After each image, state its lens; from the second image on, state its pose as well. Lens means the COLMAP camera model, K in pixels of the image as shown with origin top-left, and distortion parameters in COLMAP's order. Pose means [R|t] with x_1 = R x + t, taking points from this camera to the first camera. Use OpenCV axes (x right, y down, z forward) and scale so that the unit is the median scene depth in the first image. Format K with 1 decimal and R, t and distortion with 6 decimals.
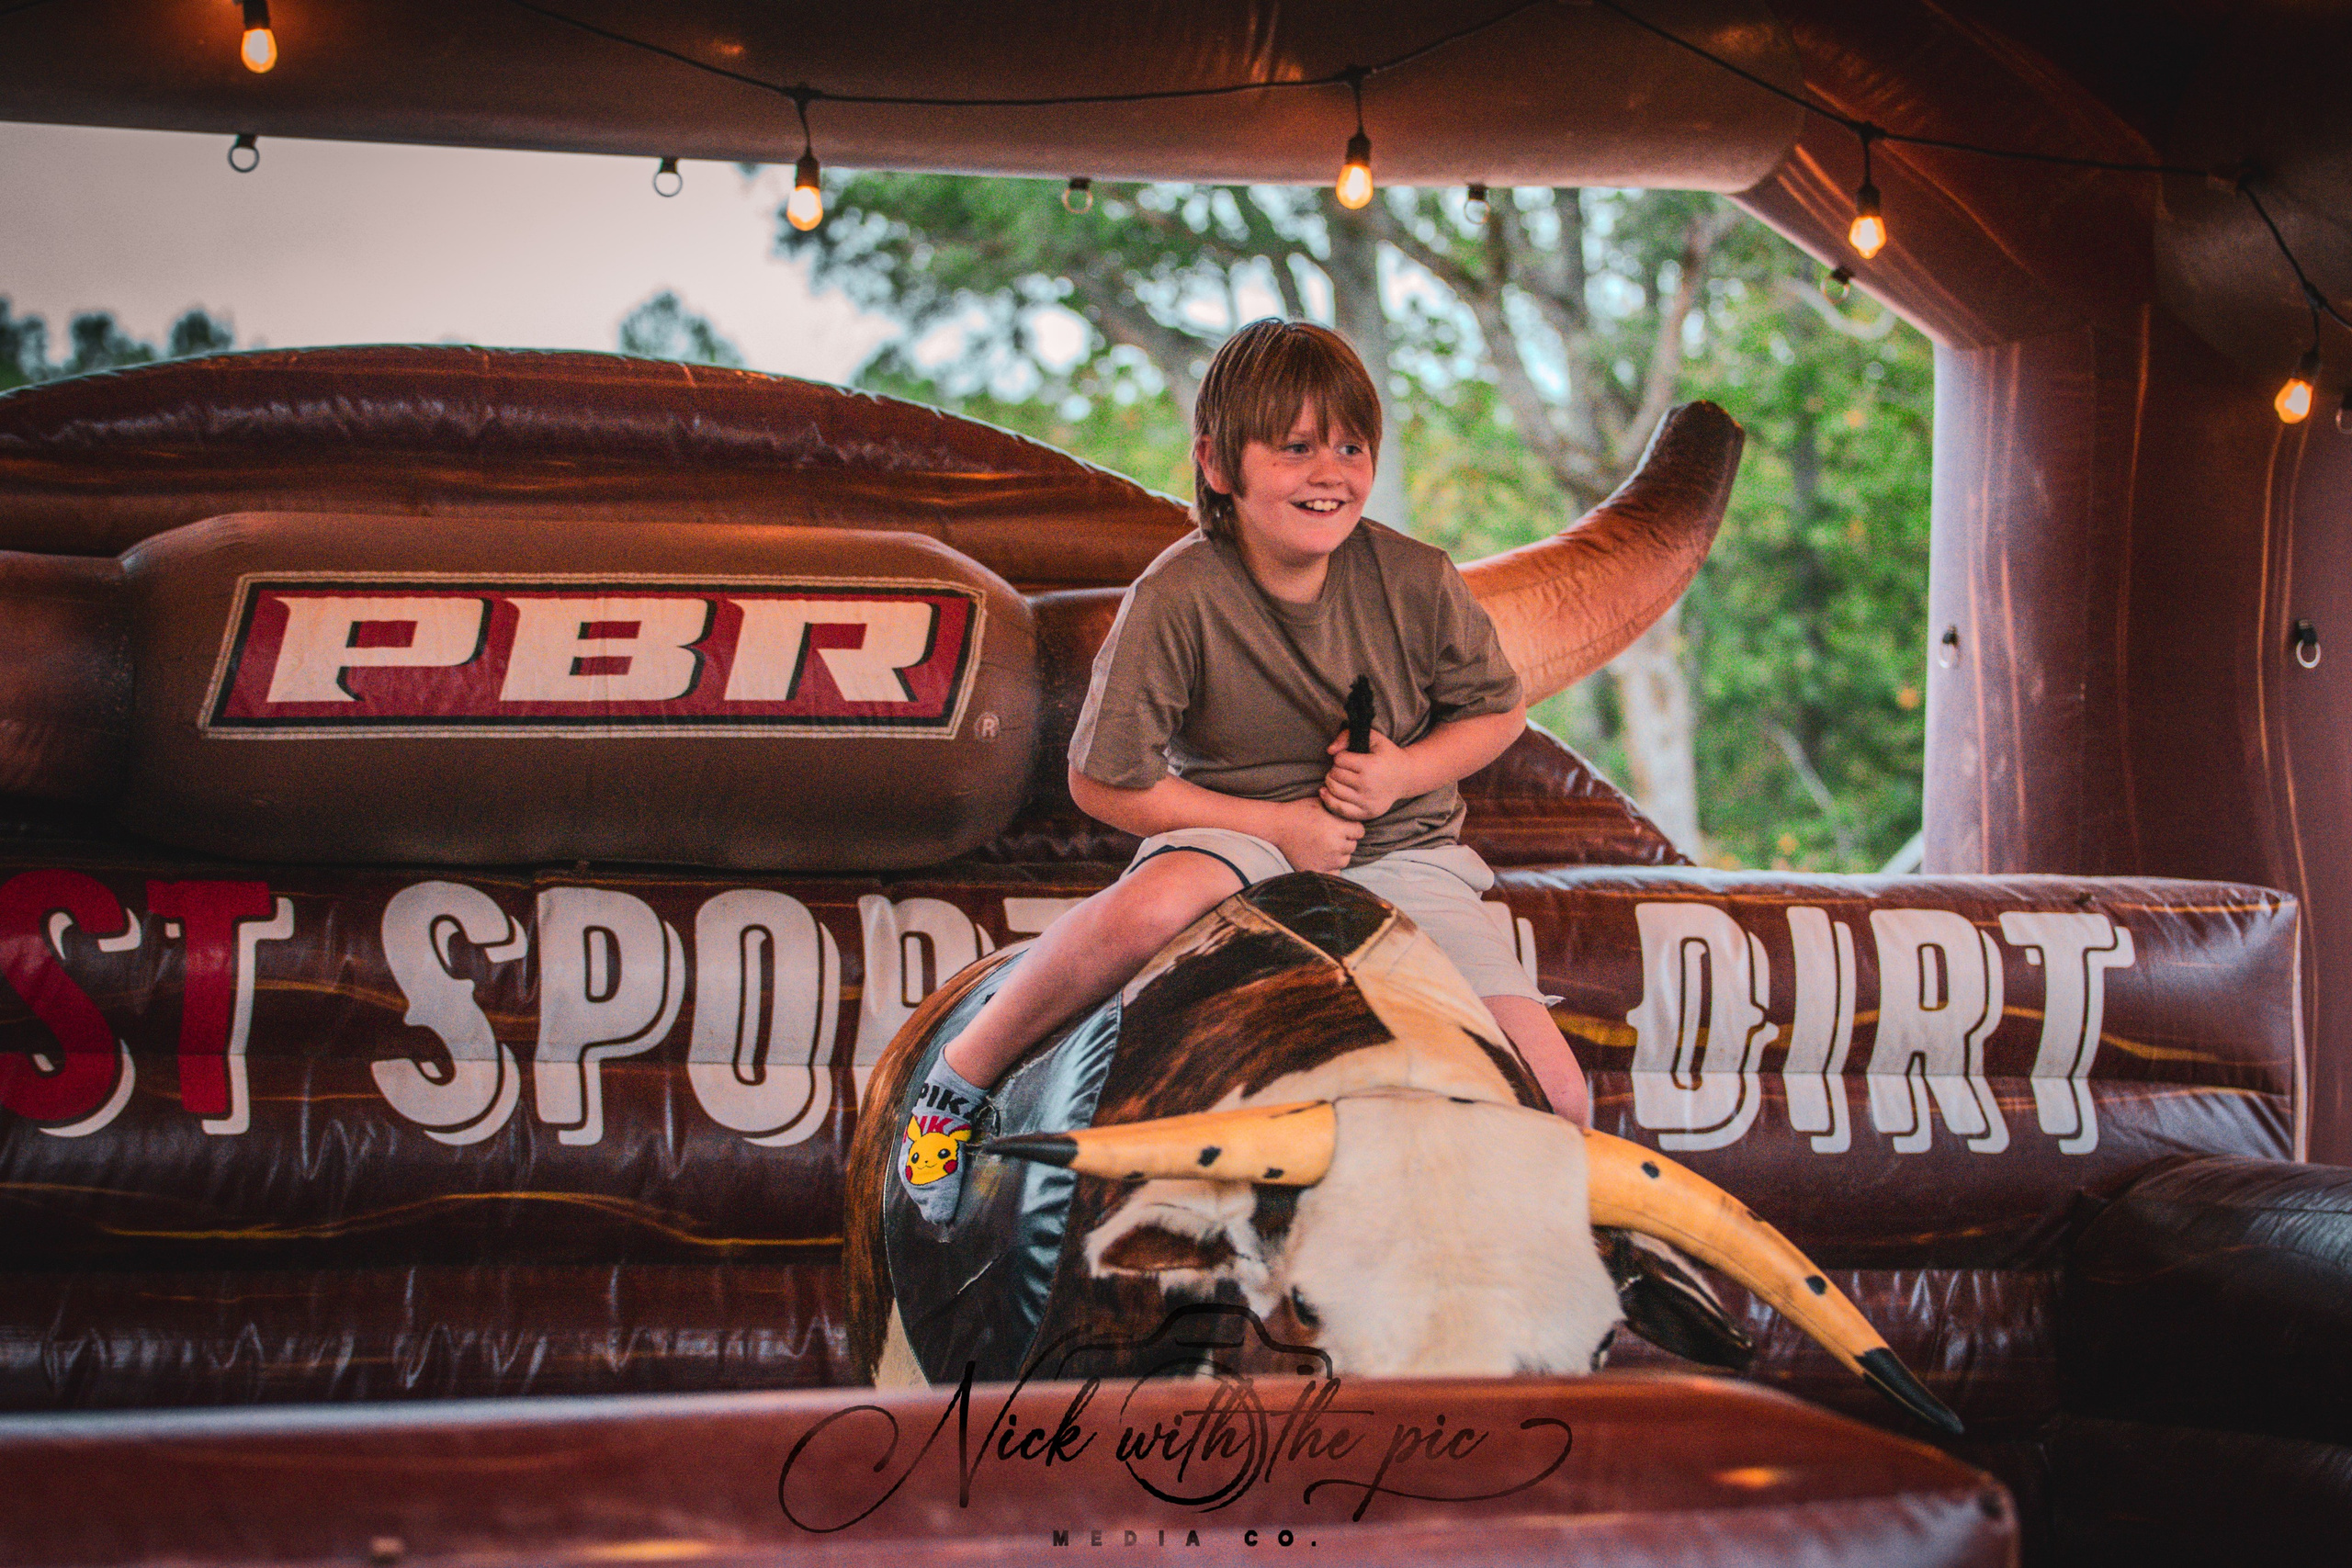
lens RADIAL K [[7195.5, 0, 1176.4], [0, 7195.5, 781.0], [0, 0, 1]] dist [-0.179519, 0.000000]
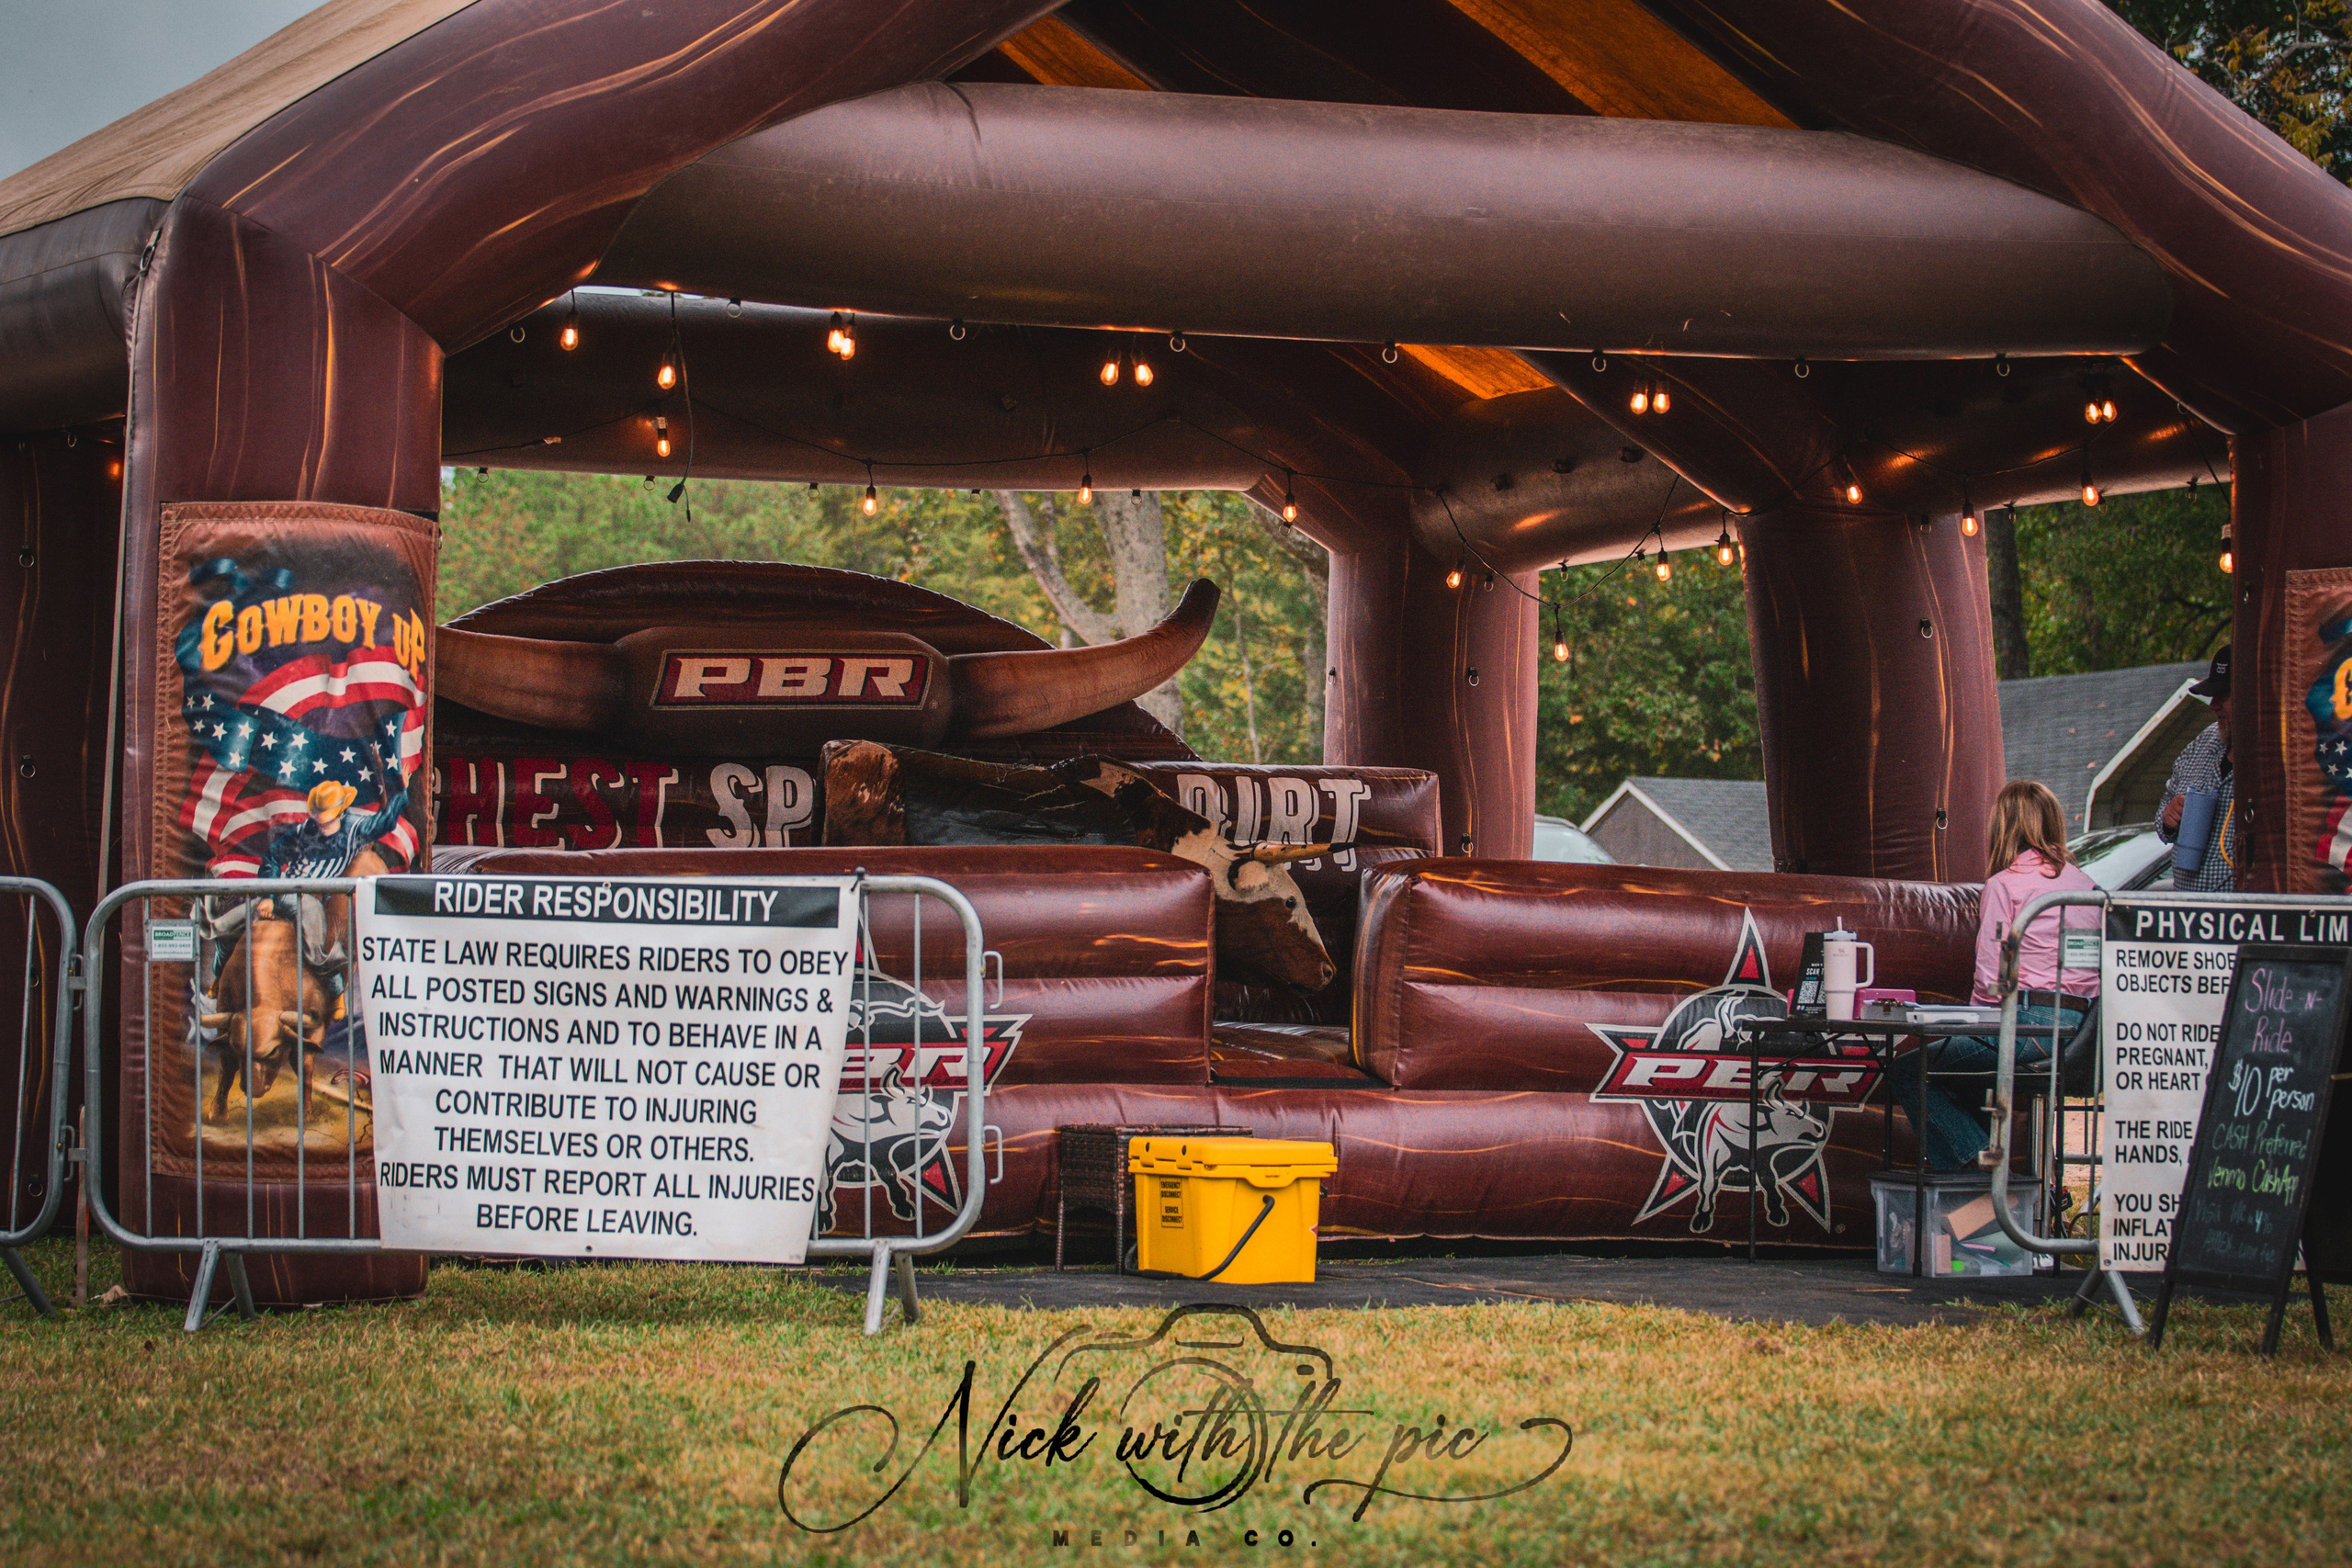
lens RADIAL K [[7195.5, 0, 1175.3], [0, 7195.5, 783.8], [0, 0, 1]] dist [-0.179519, 0.000000]
pose [[0.999436, -0.001984, 0.033515, -0.025995], [0.002244, 0.999968, -0.007727, 0.043222], [-0.033498, 0.007798, 0.999408, -1.718558]]
